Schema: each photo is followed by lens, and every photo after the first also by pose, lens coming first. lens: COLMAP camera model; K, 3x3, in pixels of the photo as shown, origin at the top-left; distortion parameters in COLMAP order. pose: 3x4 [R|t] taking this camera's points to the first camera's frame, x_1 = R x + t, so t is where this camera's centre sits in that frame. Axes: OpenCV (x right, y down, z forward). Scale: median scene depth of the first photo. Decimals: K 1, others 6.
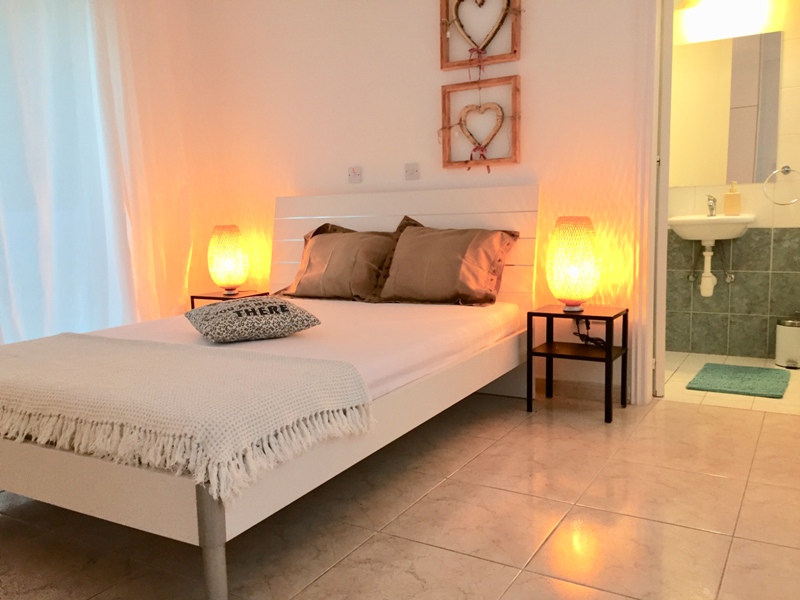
lens RADIAL K [[684.0, 0, 398.9], [0, 684.0, 302.3], [0, 0, 1]] dist [0.113390, -0.146916]
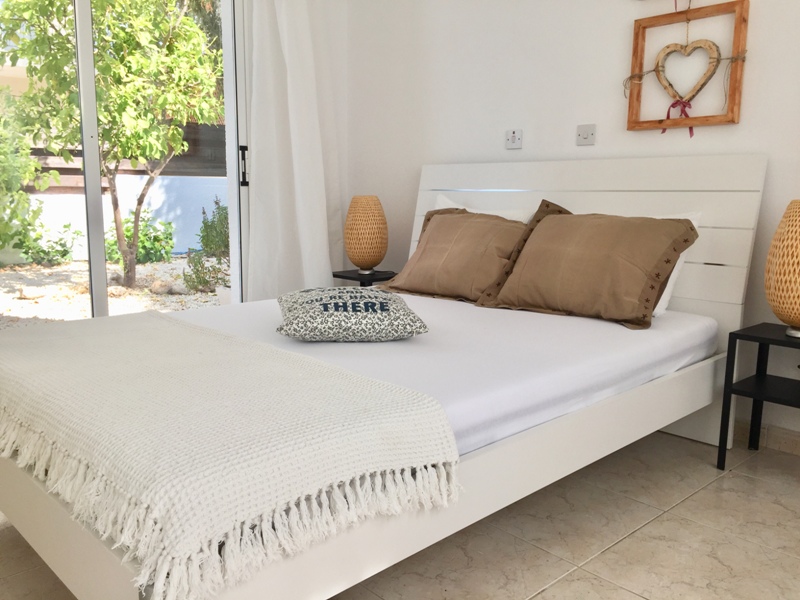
lens RADIAL K [[684.0, 0, 398.9], [0, 684.0, 302.3], [0, 0, 1]] dist [0.113390, -0.146916]
pose [[0.960190, 0.079022, -0.267938, 0.058917], [-0.069607, 0.996583, 0.044475, -0.030058], [0.270537, -0.024054, 0.962409, 0.256092]]
